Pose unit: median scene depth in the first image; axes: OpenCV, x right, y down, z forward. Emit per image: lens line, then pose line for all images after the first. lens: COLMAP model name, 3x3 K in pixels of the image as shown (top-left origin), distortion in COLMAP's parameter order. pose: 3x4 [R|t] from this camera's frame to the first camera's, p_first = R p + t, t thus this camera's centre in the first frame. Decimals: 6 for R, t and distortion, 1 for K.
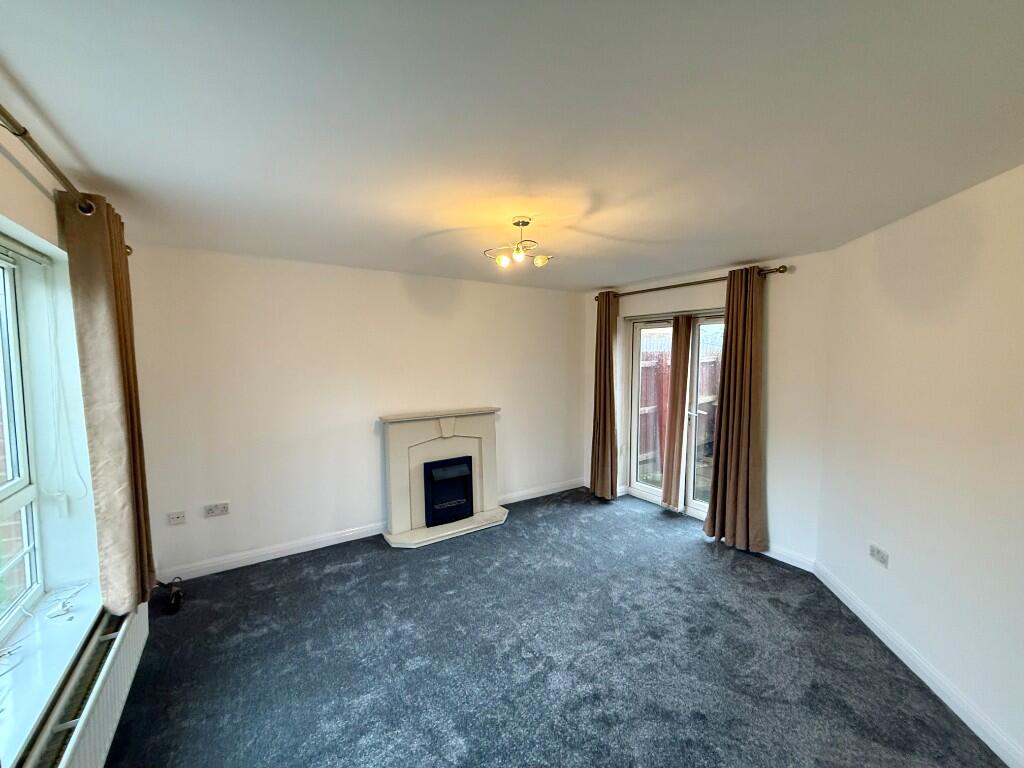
lens RADIAL K [[410.0, 0, 512.0], [0, 410.0, 384.0], [0, 0, 1]] dist [-0.001507, 0.000929]
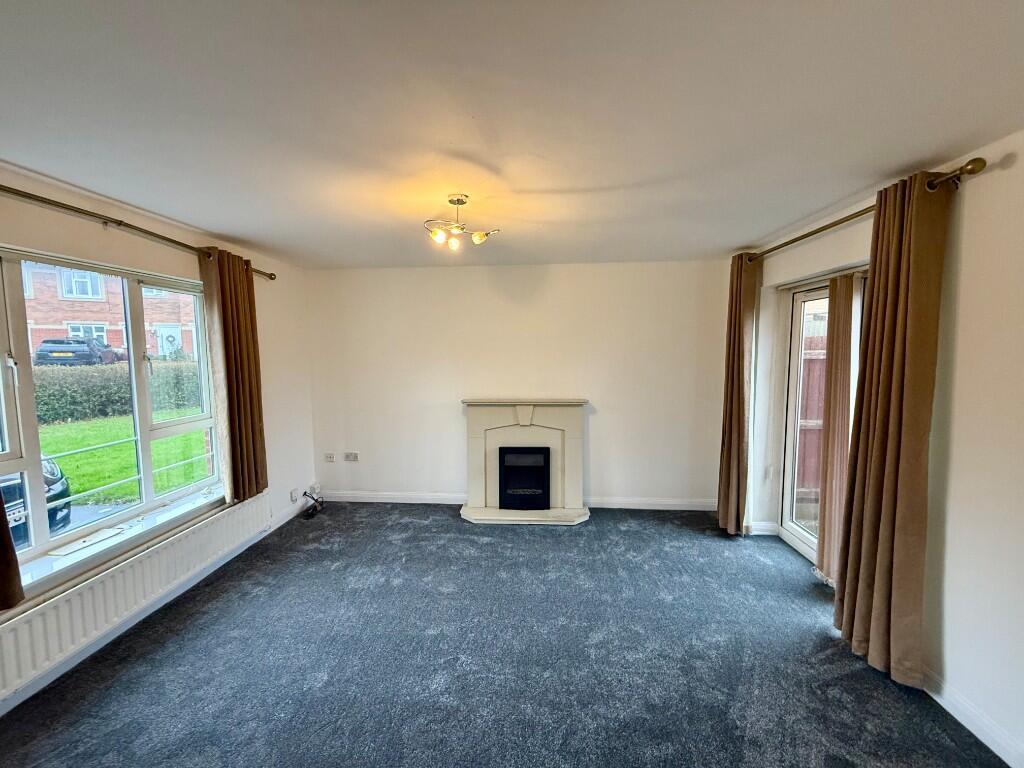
lens RADIAL K [[410.0, 0, 512.0], [0, 410.0, 384.0], [0, 0, 1]] dist [-0.001507, 0.000929]
pose [[0.788663, 0.048459, -0.612913, 0.437996], [-0.036165, 0.998819, 0.032436, -0.002323], [0.613762, -0.003415, 0.789484, 0.194279]]
